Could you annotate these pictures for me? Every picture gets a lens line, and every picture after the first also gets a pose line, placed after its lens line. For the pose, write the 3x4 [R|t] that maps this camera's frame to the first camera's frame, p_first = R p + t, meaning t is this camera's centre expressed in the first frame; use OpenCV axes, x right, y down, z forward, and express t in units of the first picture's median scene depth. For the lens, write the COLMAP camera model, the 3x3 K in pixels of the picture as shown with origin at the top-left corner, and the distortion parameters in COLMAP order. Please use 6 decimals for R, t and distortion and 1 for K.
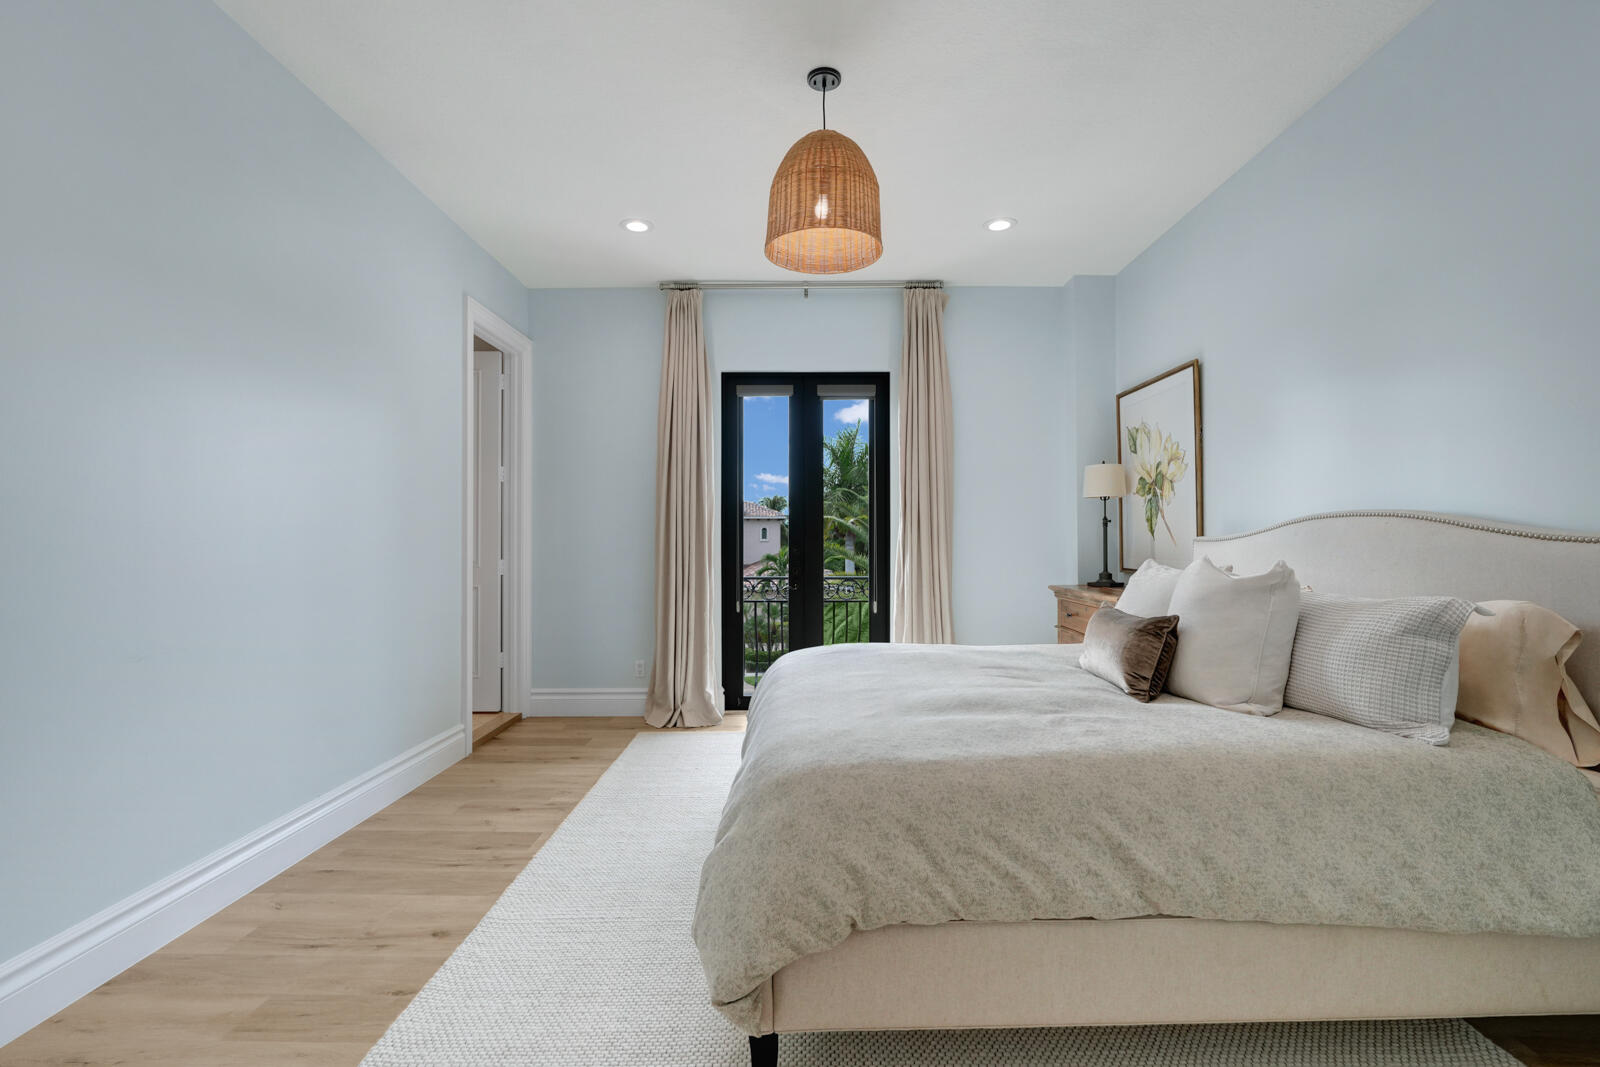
lens RADIAL K [[729.0, 0, 811.7], [0, 729.0, 535.0], [0, 0, 1]] dist [-0.034498, 0.004200]
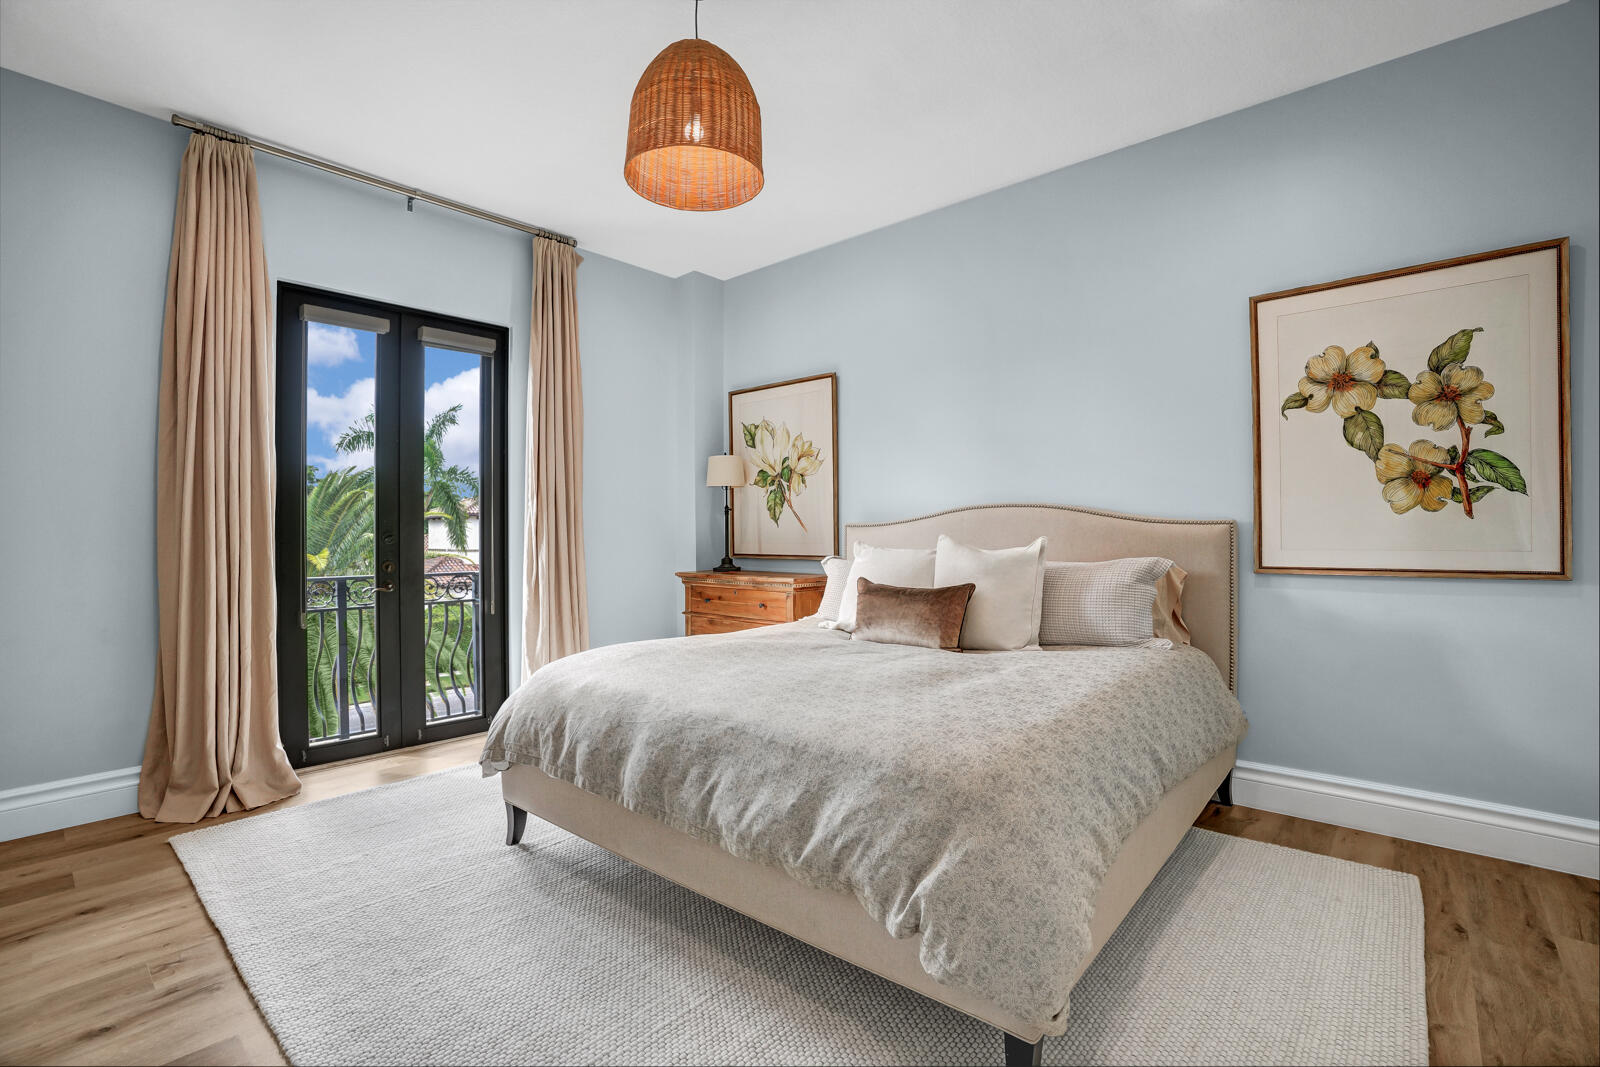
lens RADIAL K [[729.0, 0, 804.9], [0, 729.0, 529.6], [0, 0, 1]] dist [-0.034498, 0.004200]
pose [[0.668545, 0.002404, 0.743668, -0.322063], [-0.001469, 0.999997, -0.001912, 0.012801], [-0.743670, 0.000186, 0.668547, 0.204533]]
